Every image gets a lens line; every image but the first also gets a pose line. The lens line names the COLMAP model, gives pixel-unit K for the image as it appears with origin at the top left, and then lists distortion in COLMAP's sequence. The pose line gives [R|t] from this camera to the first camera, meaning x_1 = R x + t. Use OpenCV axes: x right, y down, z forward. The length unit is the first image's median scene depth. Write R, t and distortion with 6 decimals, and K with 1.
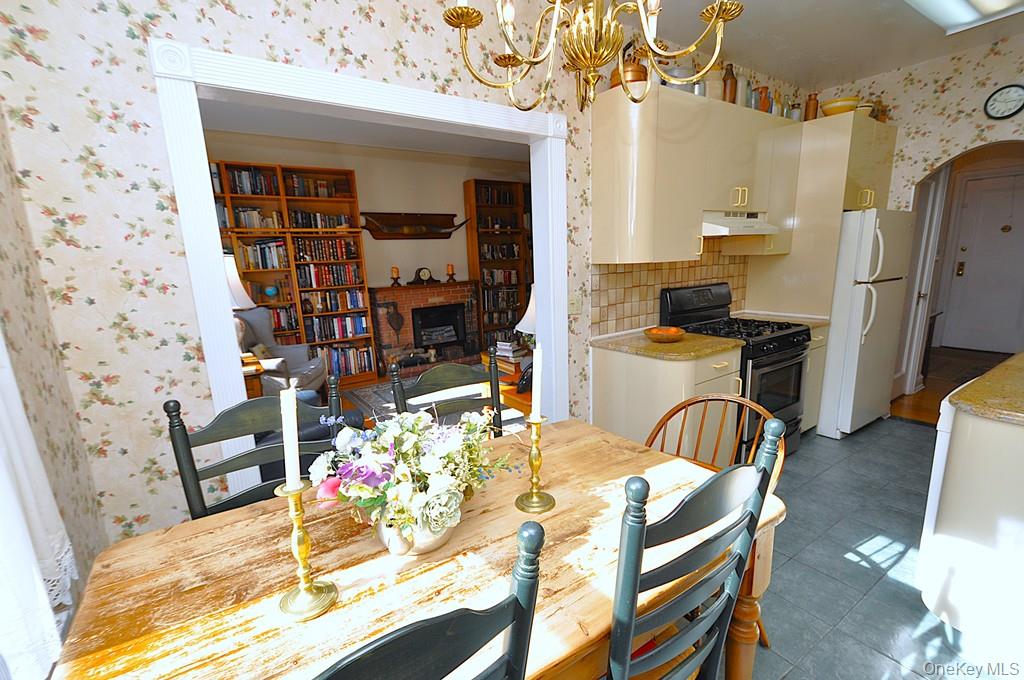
lens RADIAL K [[456.9, 0, 511.4], [0, 456.9, 353.1], [0, 0, 1]] dist [0.001575, -0.001562]
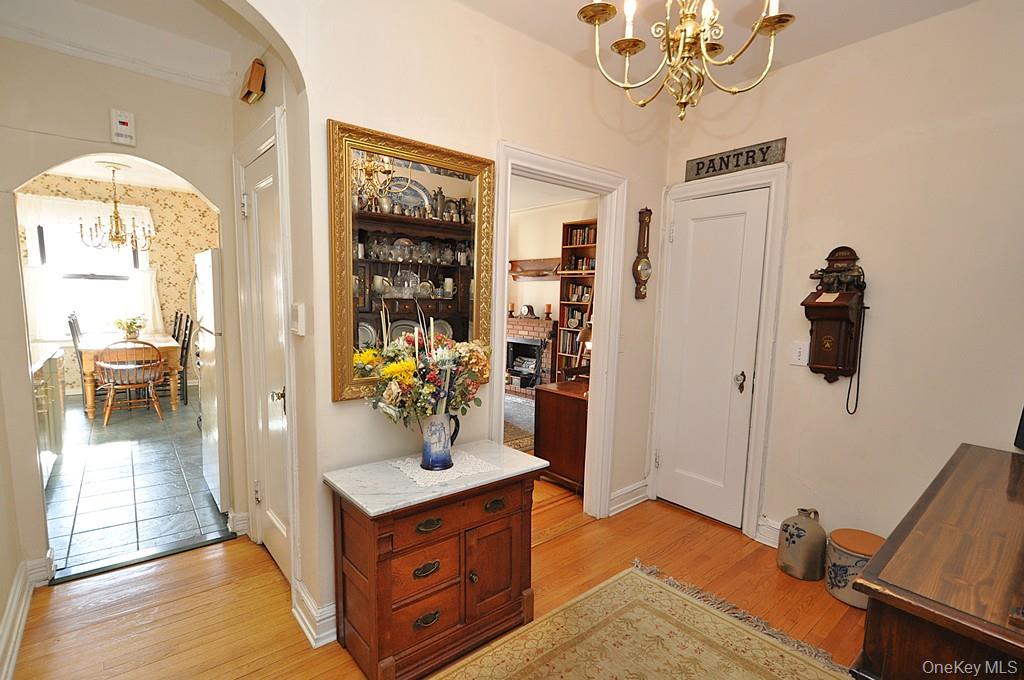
lens RADIAL K [[476.7, 0, 510.3], [0, 476.7, 352.6], [0, 0, 1]] dist [-0.000605, -0.000800]
pose [[0.096799, 0.151318, -0.983734, 2.173671], [-0.240429, 0.962660, 0.124418, -0.448585], [0.965828, 0.224475, 0.129566, 1.764393]]
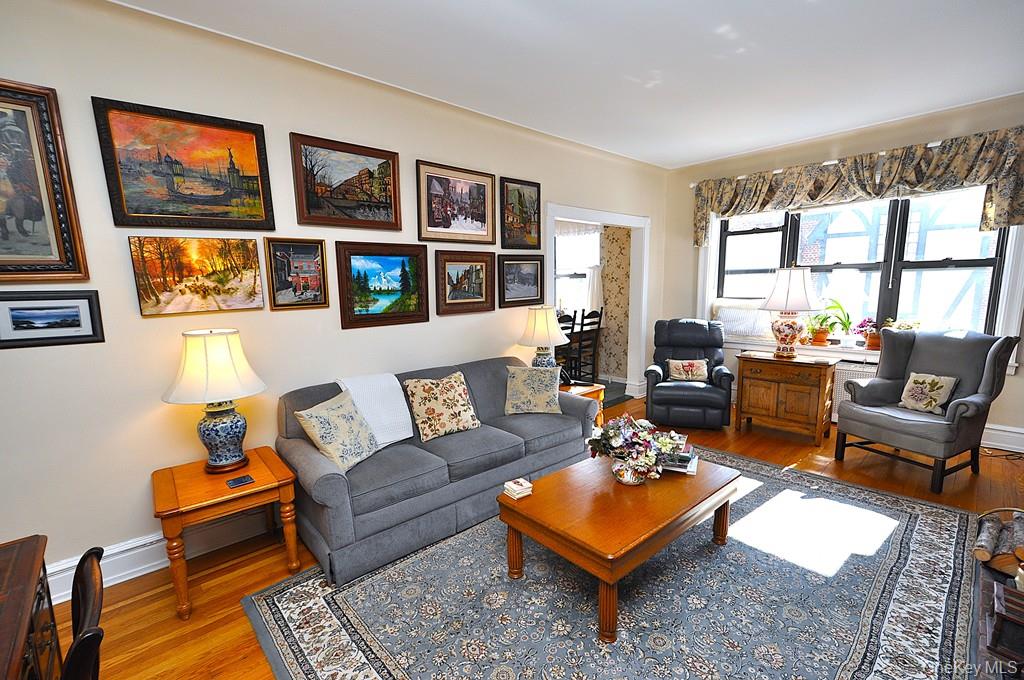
lens RADIAL K [[442.3, 0, 513.6], [0, 442.3, 354.1], [0, 0, 1]] dist [-0.002402, -0.000729]
pose [[-0.988086, 0.075261, -0.134243, 0.407102], [0.021554, 0.931346, 0.363496, -0.537047], [0.152383, 0.356272, -0.921873, 2.459403]]
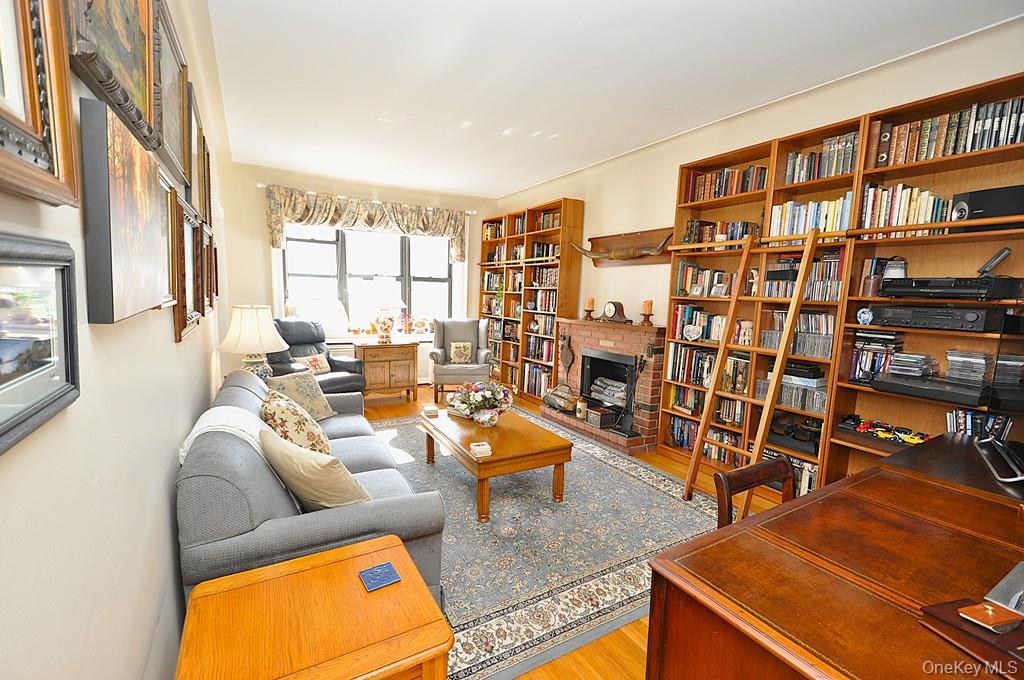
lens RADIAL K [[442.6, 0, 511.1], [0, 442.6, 350.2], [0, 0, 1]] dist [0.000349, -0.000661]
pose [[-0.079268, 0.160510, -0.983846, 1.220000], [-0.237204, 0.955566, 0.175008, -0.421524], [0.968221, 0.247244, -0.037673, 1.875005]]
